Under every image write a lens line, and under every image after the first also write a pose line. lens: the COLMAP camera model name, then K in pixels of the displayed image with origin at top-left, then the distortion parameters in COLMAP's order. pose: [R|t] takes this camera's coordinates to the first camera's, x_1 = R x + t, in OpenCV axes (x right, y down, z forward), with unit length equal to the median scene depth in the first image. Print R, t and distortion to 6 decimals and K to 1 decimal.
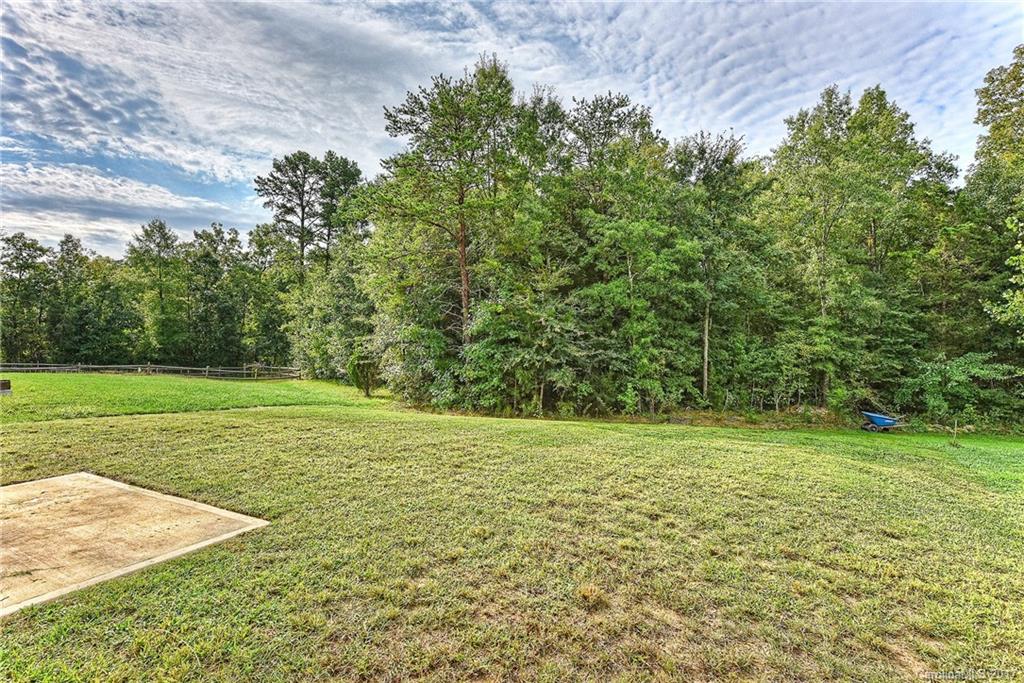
lens RADIAL K [[514.0, 0, 507.9], [0, 514.0, 341.5], [0, 0, 1]] dist [0.000465, -0.002458]
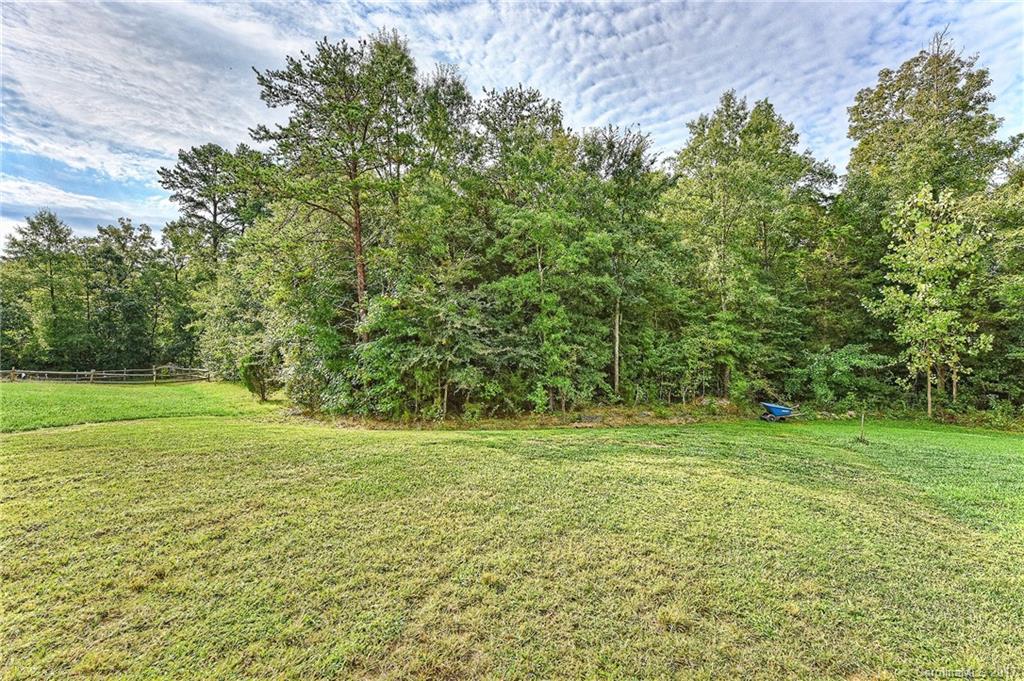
lens RADIAL K [[443.9, 0, 514.7], [0, 443.9, 339.2], [0, 0, 1]] dist [-0.003024, 0.000948]
pose [[0.990583, -0.011767, 0.136404, 0.067942], [0.011471, 0.999930, 0.002953, -0.000212], [-0.136429, -0.001361, 0.990649, 0.164838]]
